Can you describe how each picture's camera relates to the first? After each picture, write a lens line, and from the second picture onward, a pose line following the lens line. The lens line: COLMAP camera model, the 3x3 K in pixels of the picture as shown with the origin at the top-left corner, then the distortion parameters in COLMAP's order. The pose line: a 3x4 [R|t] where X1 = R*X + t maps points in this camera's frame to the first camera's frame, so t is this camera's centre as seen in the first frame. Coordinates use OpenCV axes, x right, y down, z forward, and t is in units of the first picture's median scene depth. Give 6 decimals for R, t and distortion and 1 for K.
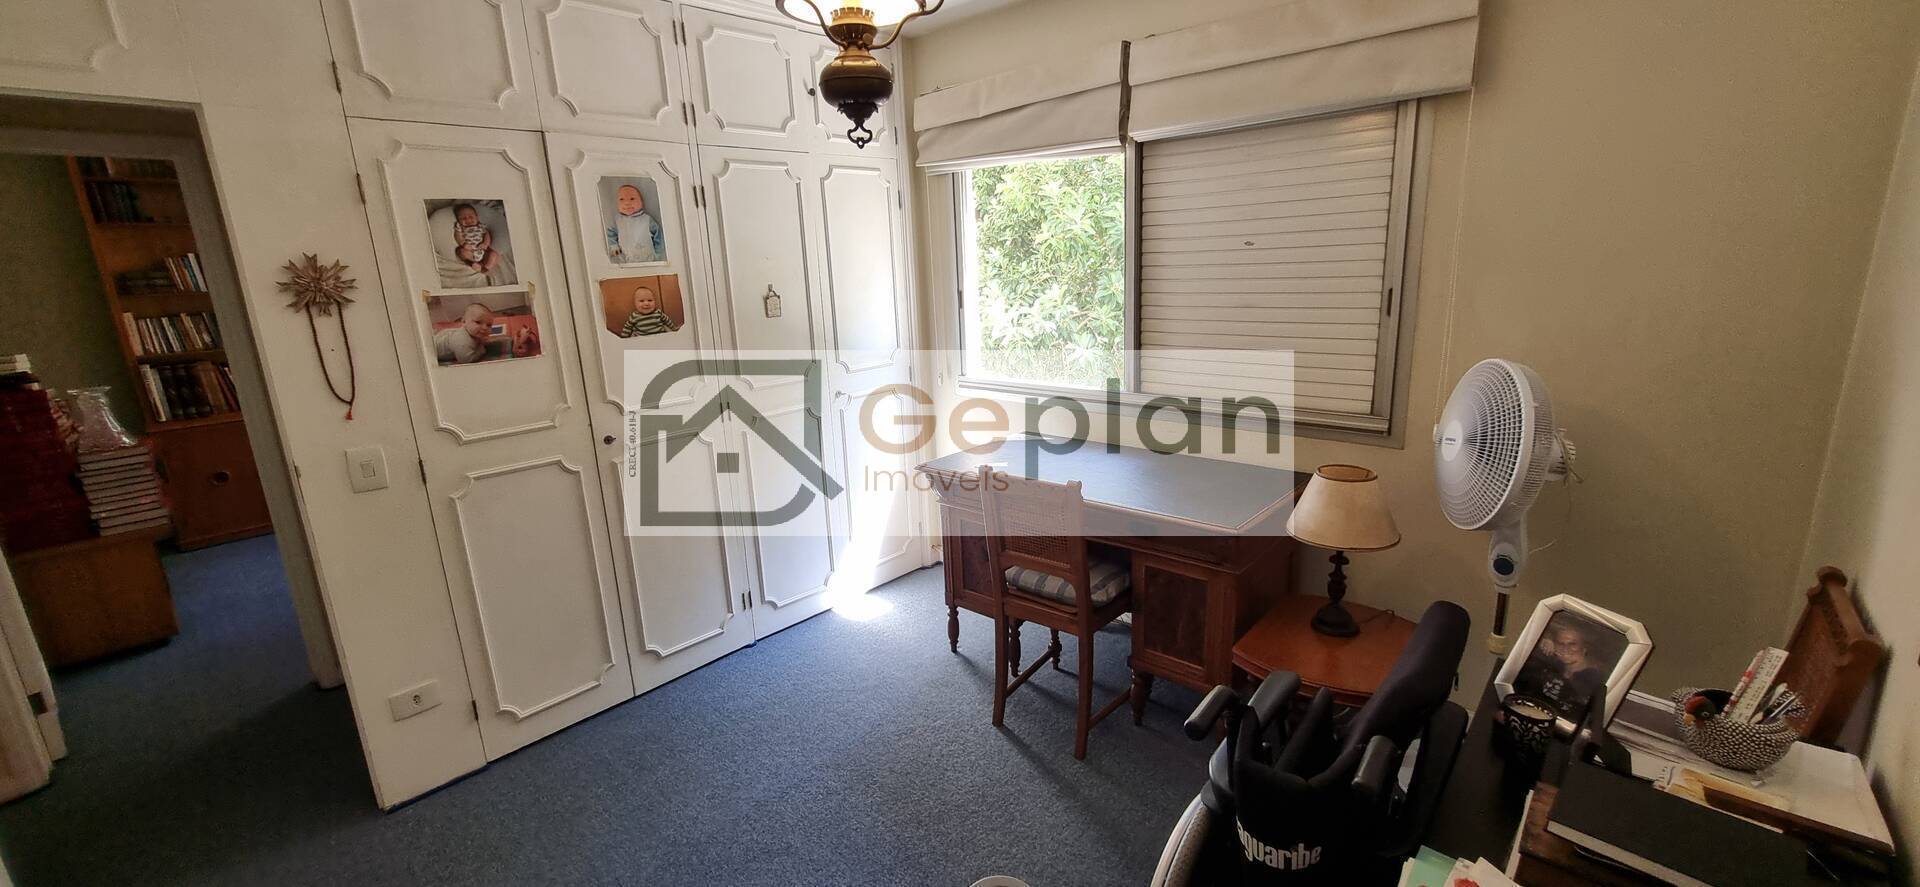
lens RADIAL K [[758.0, 0, 956.9], [0, 758.0, 435.4], [0, 0, 1]] dist [0.000217, -0.000158]
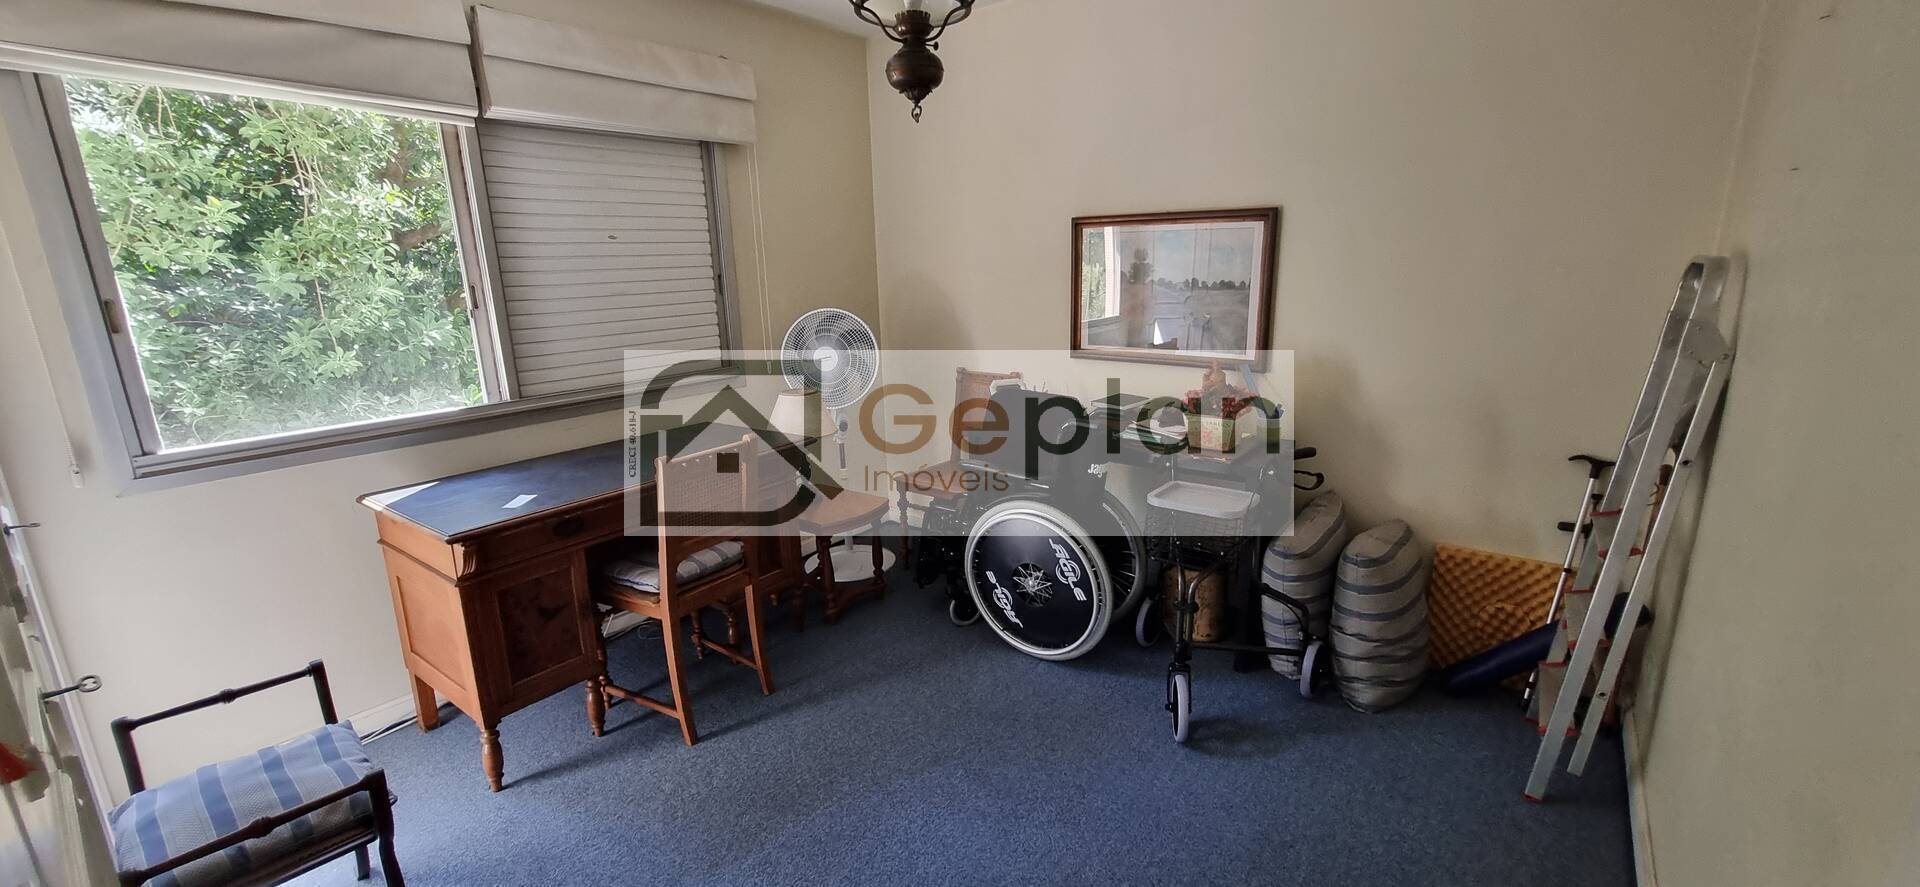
lens RADIAL K [[758.0, 0, 956.9], [0, 758.0, 435.4], [0, 0, 1]] dist [0.000217, -0.000158]
pose [[-0.097981, -0.182709, 0.978273, -4.134234], [0.253471, 0.946002, 0.202069, -0.382394], [-0.962368, 0.267763, -0.046379, 3.277201]]
